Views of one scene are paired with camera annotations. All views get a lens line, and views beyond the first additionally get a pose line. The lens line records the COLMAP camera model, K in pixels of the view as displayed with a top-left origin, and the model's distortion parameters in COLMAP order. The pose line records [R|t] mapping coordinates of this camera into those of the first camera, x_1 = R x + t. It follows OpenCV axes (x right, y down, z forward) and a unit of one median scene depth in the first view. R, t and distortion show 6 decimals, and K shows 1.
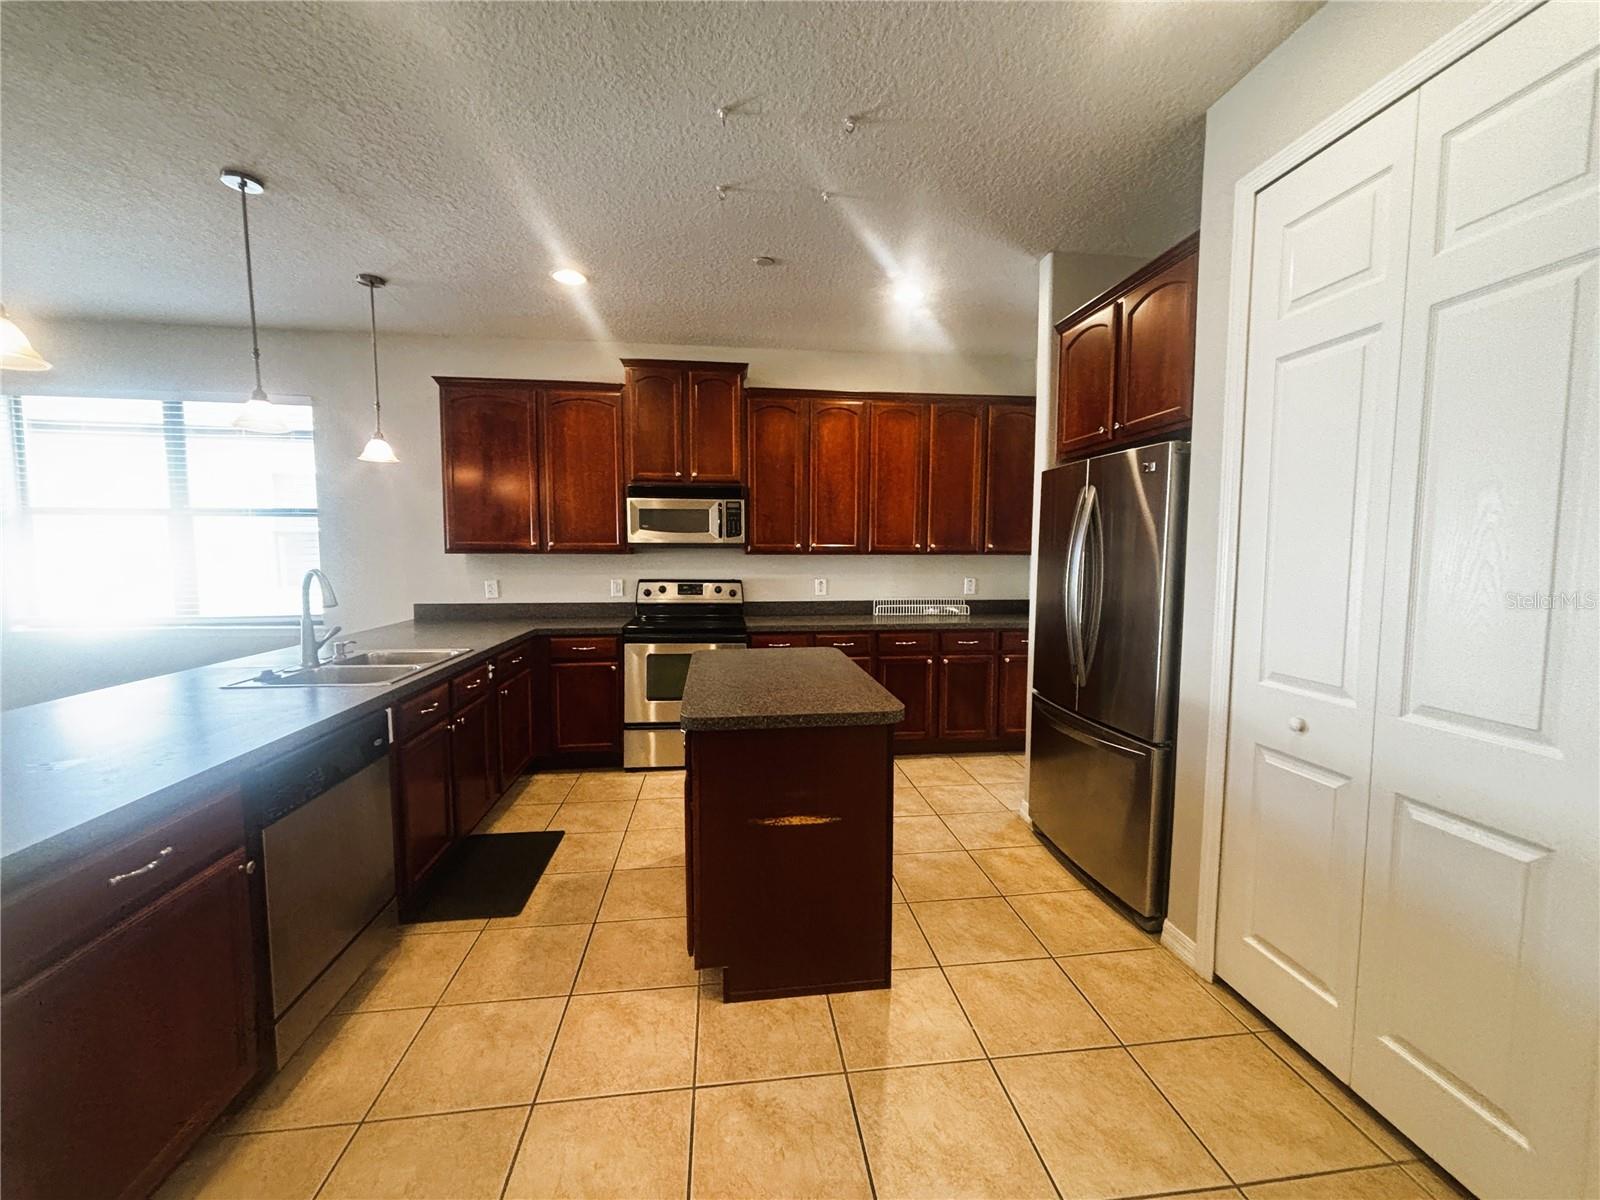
lens RADIAL K [[641.7, 0, 805.3], [0, 641.7, 595.2], [0, 0, 1]] dist [0.000327, -0.000345]
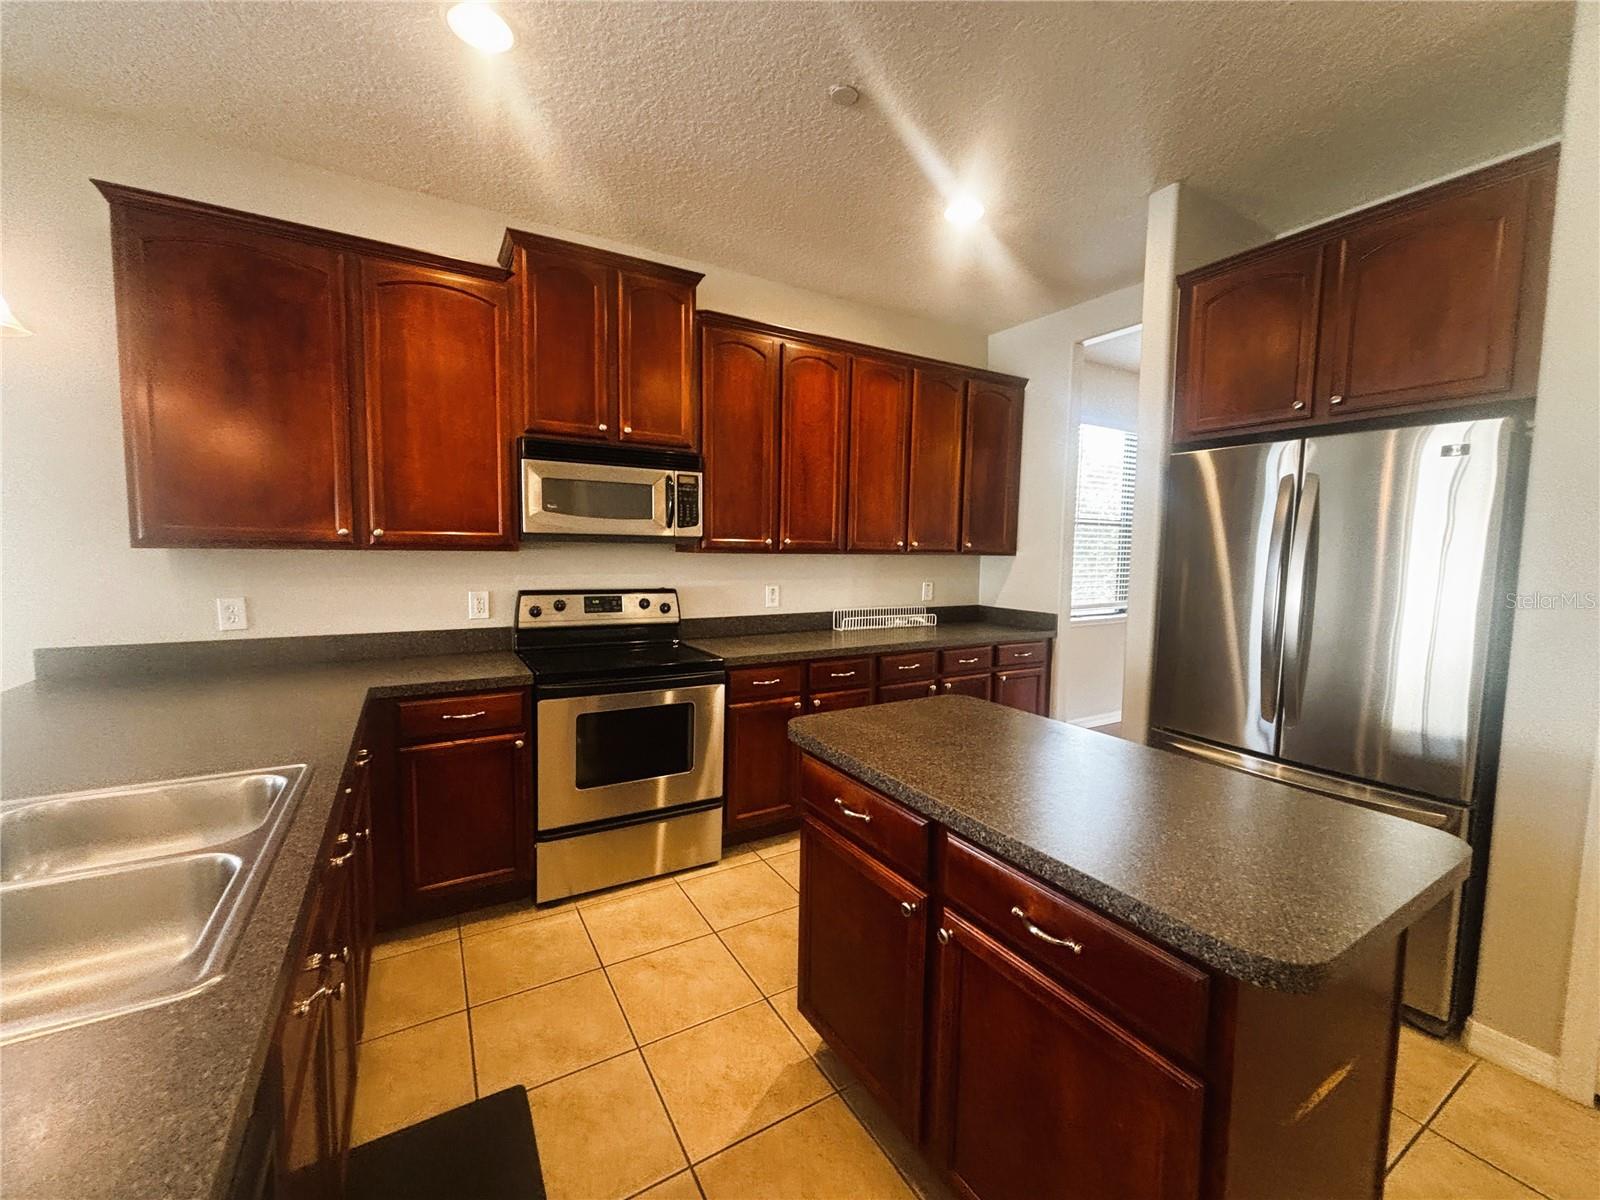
lens RADIAL K [[641.7, 0, 790.3], [0, 641.7, 595.2], [0, 0, 1]] dist [0.000327, -0.000345]
pose [[0.917096, -0.020023, 0.398164, -0.283469], [0.016395, 0.999787, 0.012517, -0.025386], [-0.398330, -0.004951, 0.917229, 0.330964]]
